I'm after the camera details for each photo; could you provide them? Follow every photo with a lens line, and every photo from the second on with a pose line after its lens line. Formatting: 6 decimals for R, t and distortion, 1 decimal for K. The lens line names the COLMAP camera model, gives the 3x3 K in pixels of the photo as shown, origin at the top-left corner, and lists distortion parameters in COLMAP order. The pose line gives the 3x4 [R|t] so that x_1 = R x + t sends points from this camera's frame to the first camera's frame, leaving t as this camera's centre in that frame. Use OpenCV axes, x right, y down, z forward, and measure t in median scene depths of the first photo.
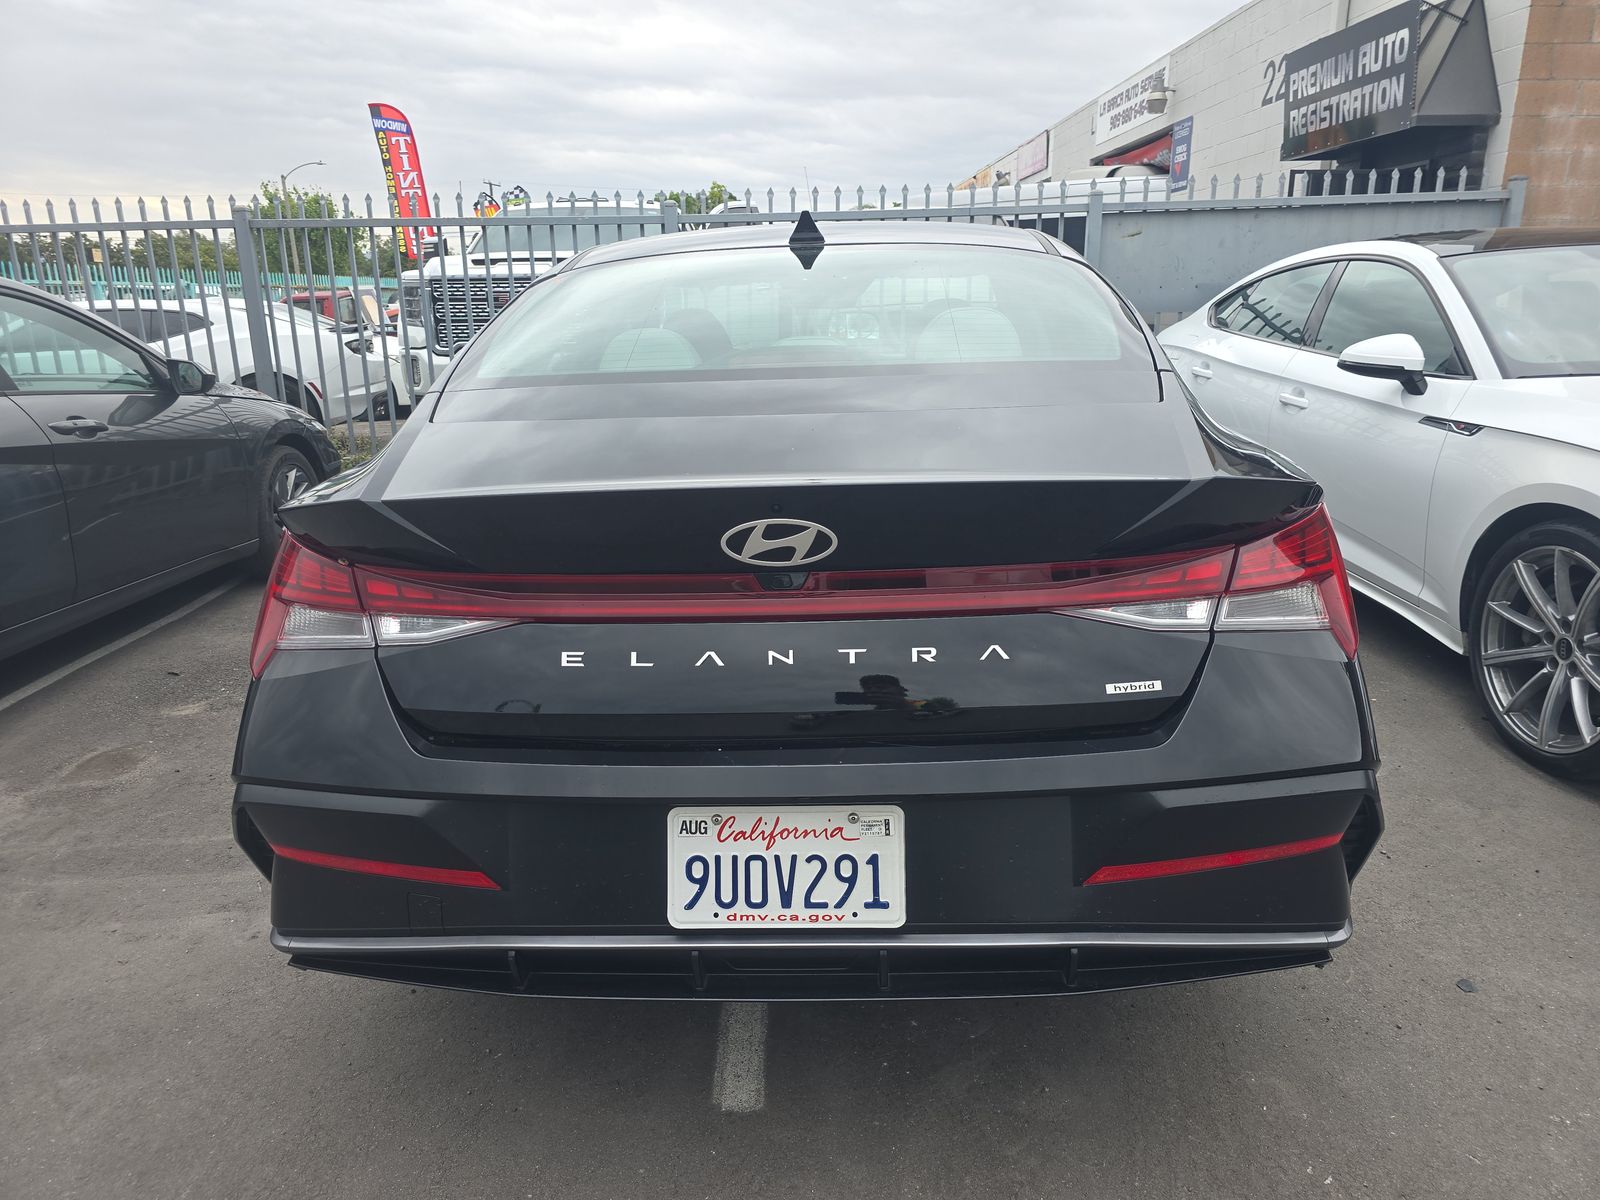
lens RADIAL K [[1084.5, 0, 802.5], [0, 1084.5, 594.9], [0, 0, 1]] dist [0.040563, -0.029334]
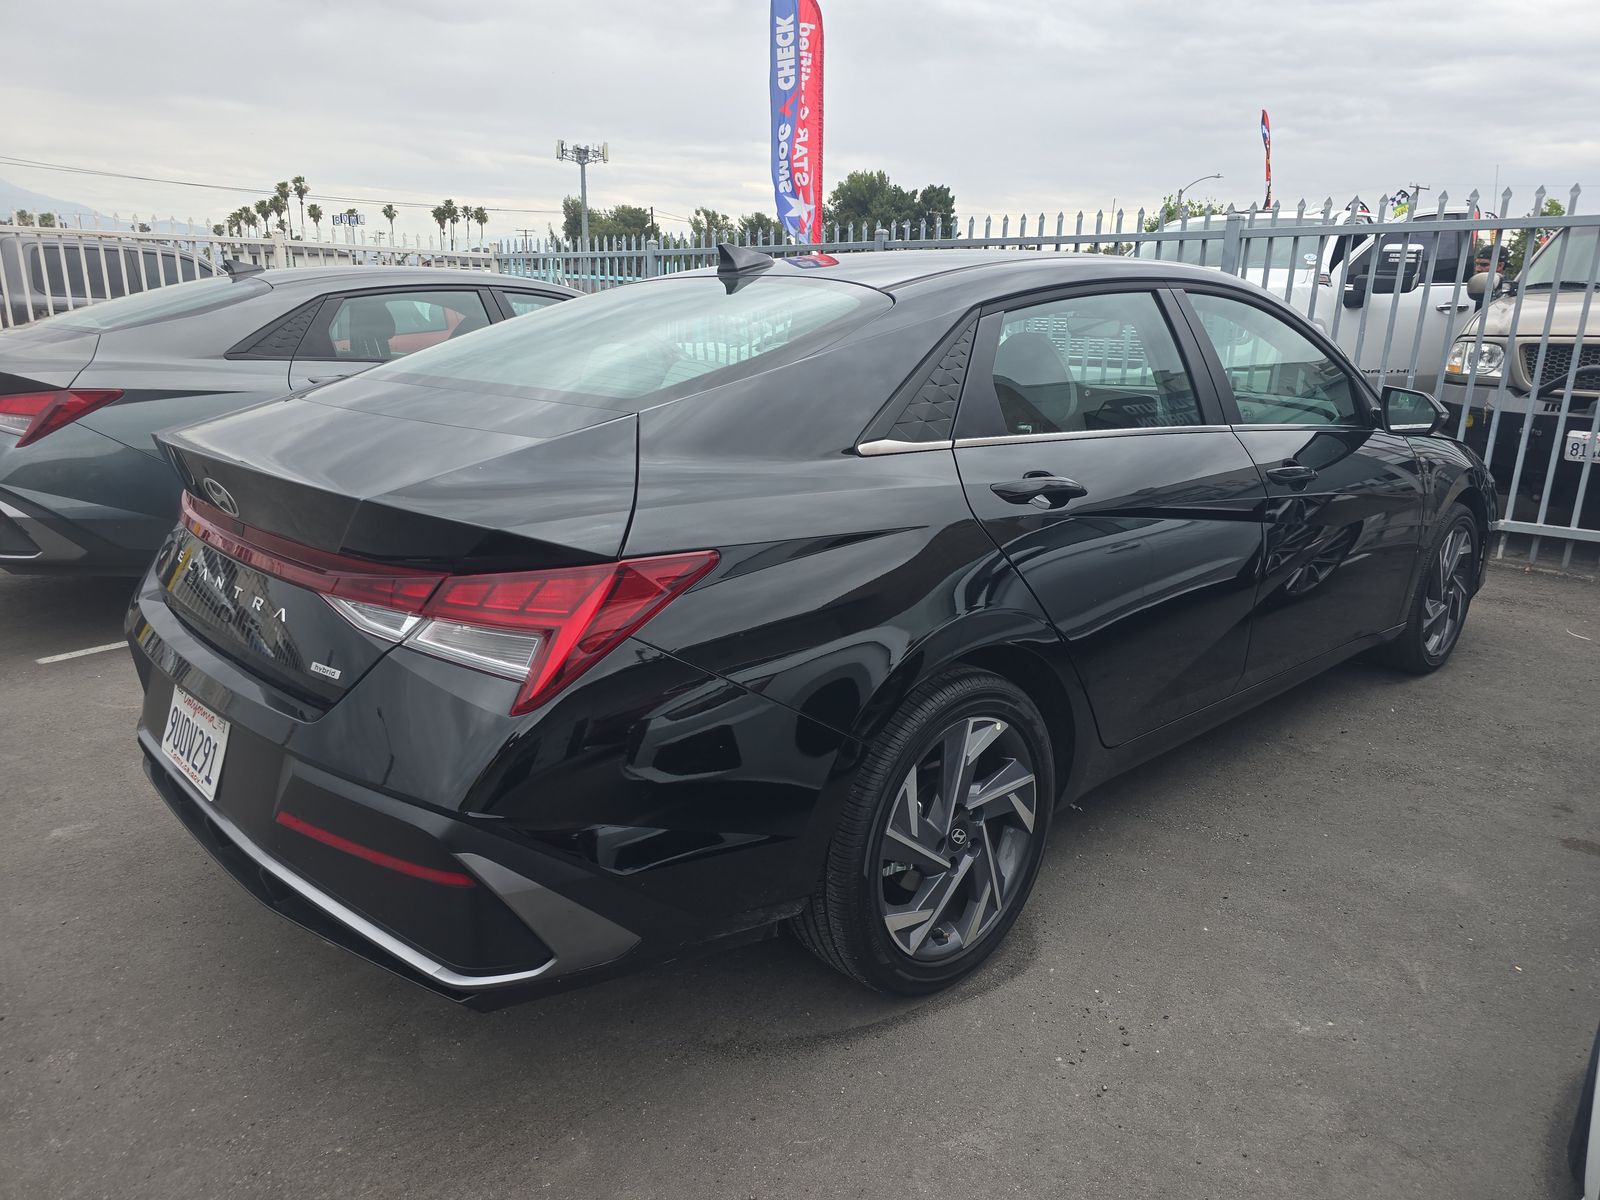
lens RADIAL K [[1084.5, 0, 811.5], [0, 1084.5, 597.4], [0, 0, 1]] dist [0.040563, -0.029334]
pose [[0.715980, 0.213016, -0.664829, 0.259531], [-0.216603, 0.973097, 0.078520, -0.034966], [0.663669, 0.087785, 0.742858, 0.087518]]
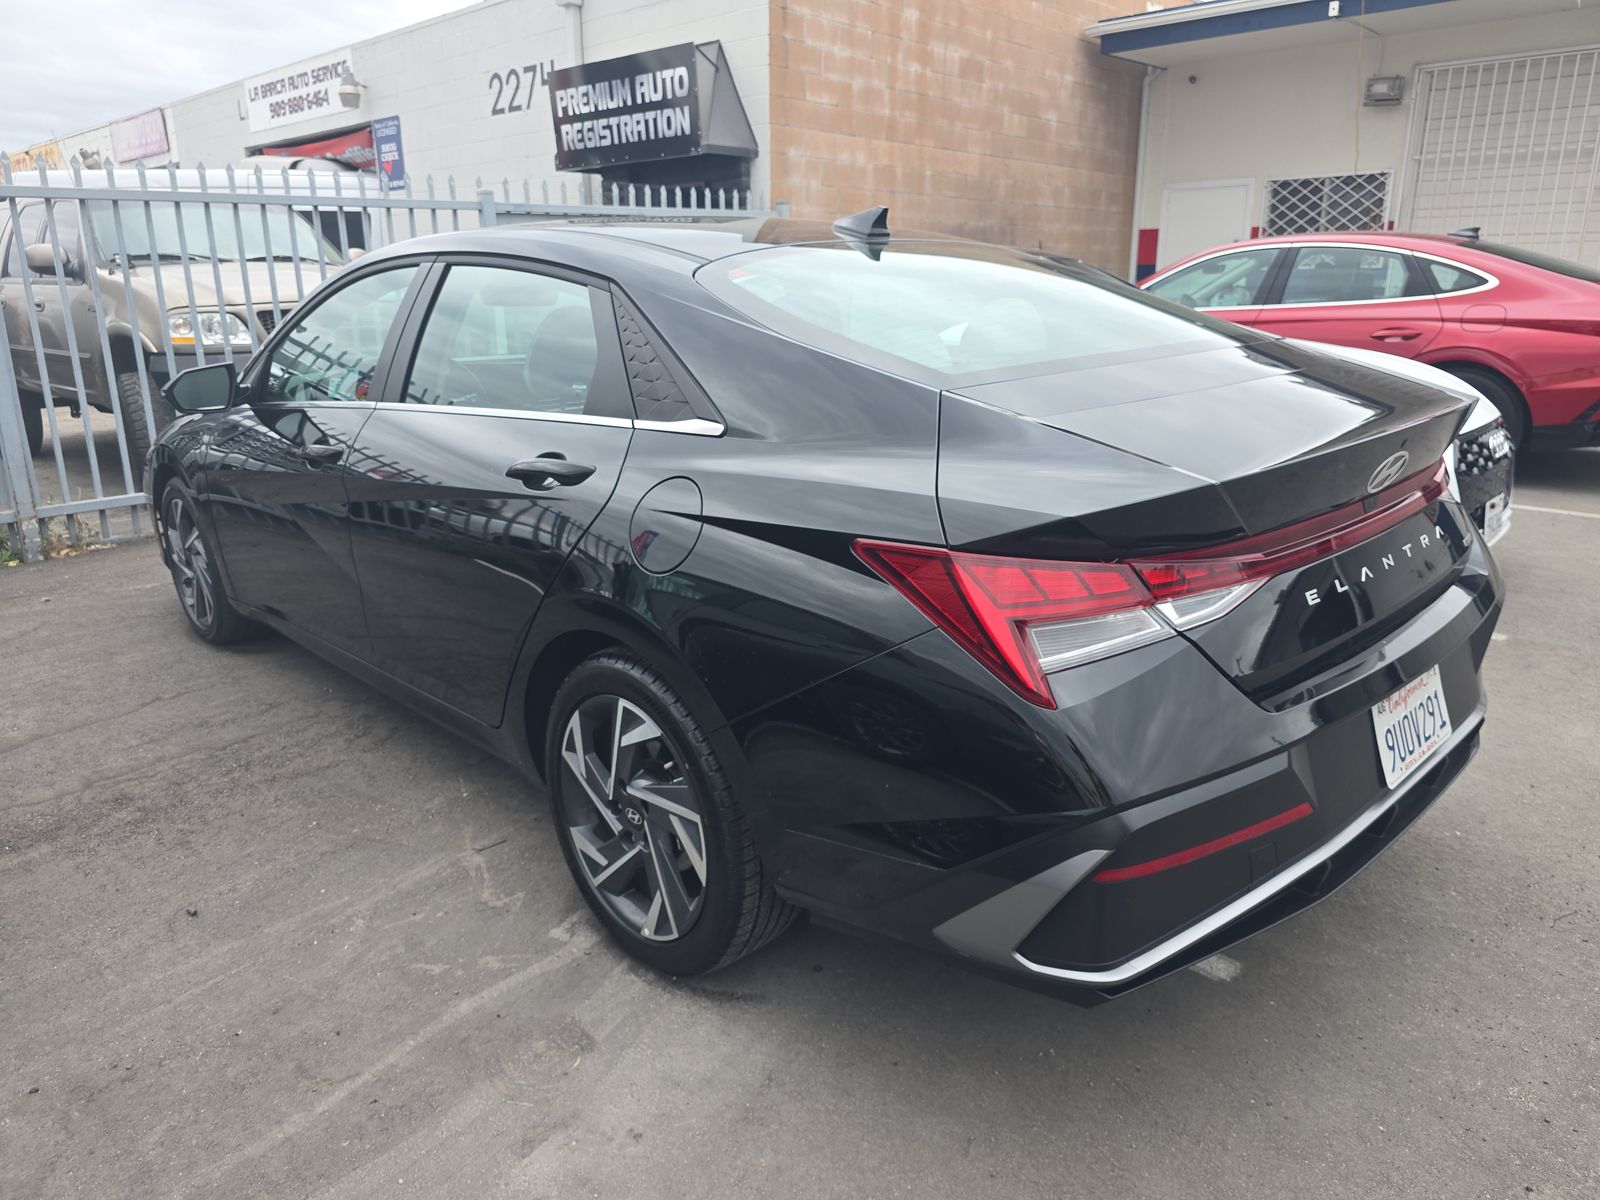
lens RADIAL K [[1084.5, 0, 799.0], [0, 1084.5, 611.1], [0, 0, 1]] dist [0.040563, -0.029334]
pose [[0.689553, -0.206953, 0.694037, -0.258375], [0.199542, 0.975501, 0.092630, -0.026309], [-0.696204, 0.074616, 0.713956, 0.103569]]
